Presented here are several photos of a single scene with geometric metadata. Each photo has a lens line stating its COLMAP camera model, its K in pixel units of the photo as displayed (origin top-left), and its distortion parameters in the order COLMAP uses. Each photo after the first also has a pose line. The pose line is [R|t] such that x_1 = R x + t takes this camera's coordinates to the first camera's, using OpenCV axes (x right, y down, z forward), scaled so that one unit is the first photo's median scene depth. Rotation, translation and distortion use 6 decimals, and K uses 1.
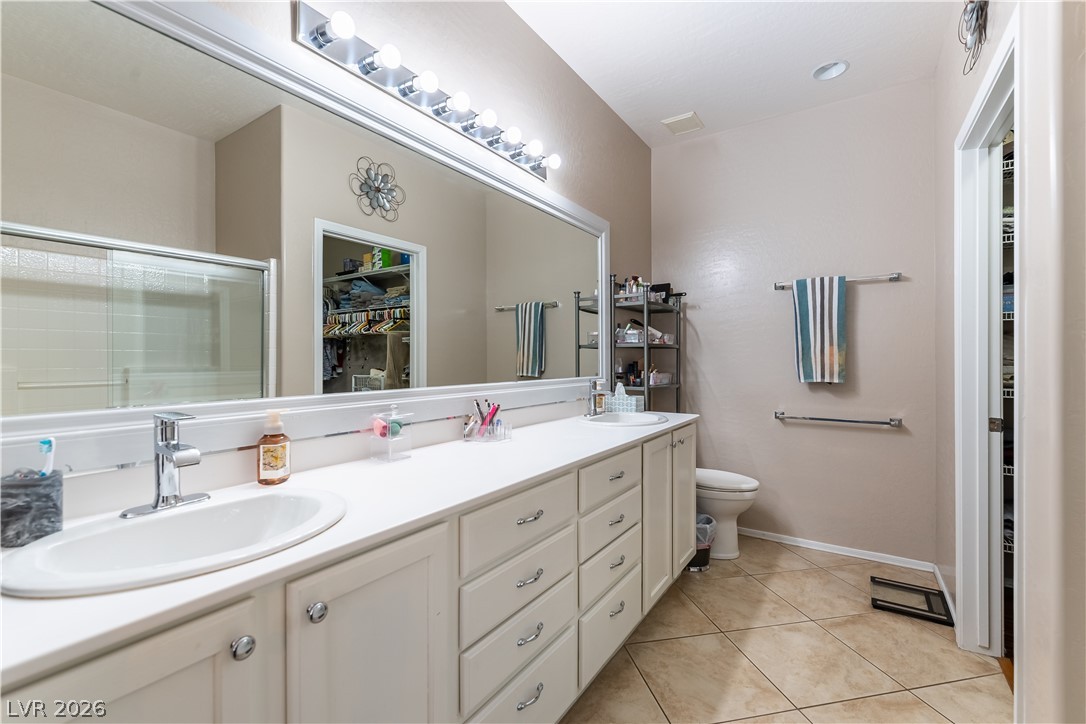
lens RADIAL K [[476.6, 0, 547.4], [0, 476.6, 356.5], [0, 0, 1]] dist [-0.004605, 0.001533]
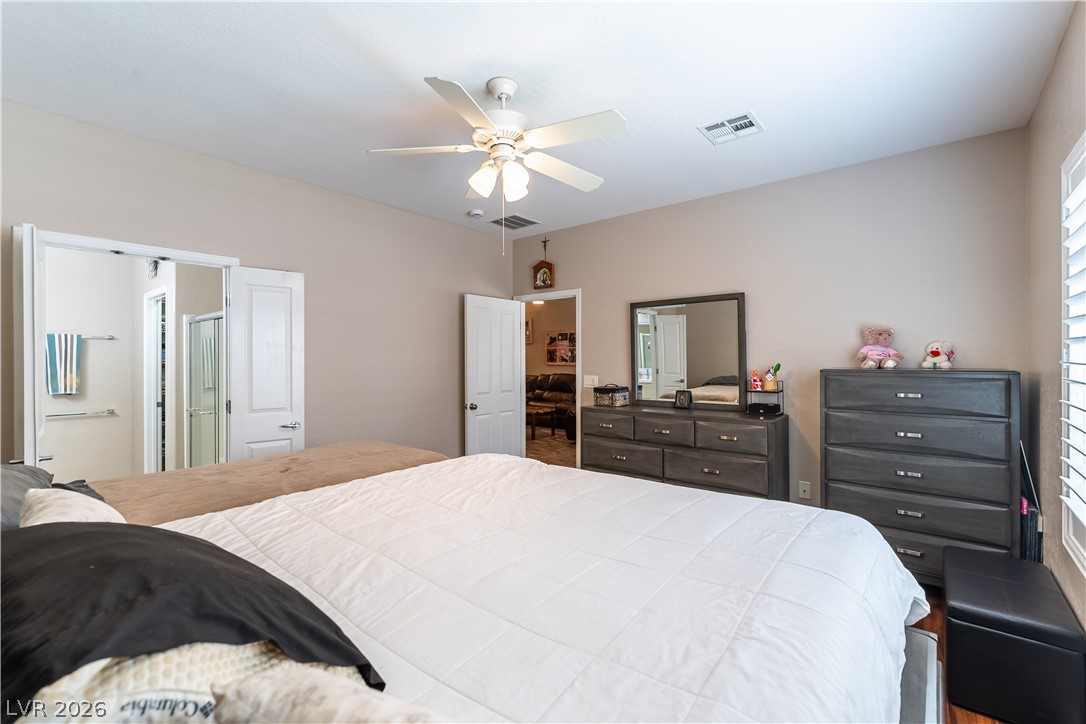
lens RADIAL K [[476.6, 0, 551.2], [0, 476.6, 361.7], [0, 0, 1]] dist [-0.004605, 0.001533]
pose [[0.115908, 0.004672, 0.993249, -1.011377], [0.003956, 0.999979, -0.005165, -0.050823], [-0.993252, 0.004528, 0.115887, -1.040502]]
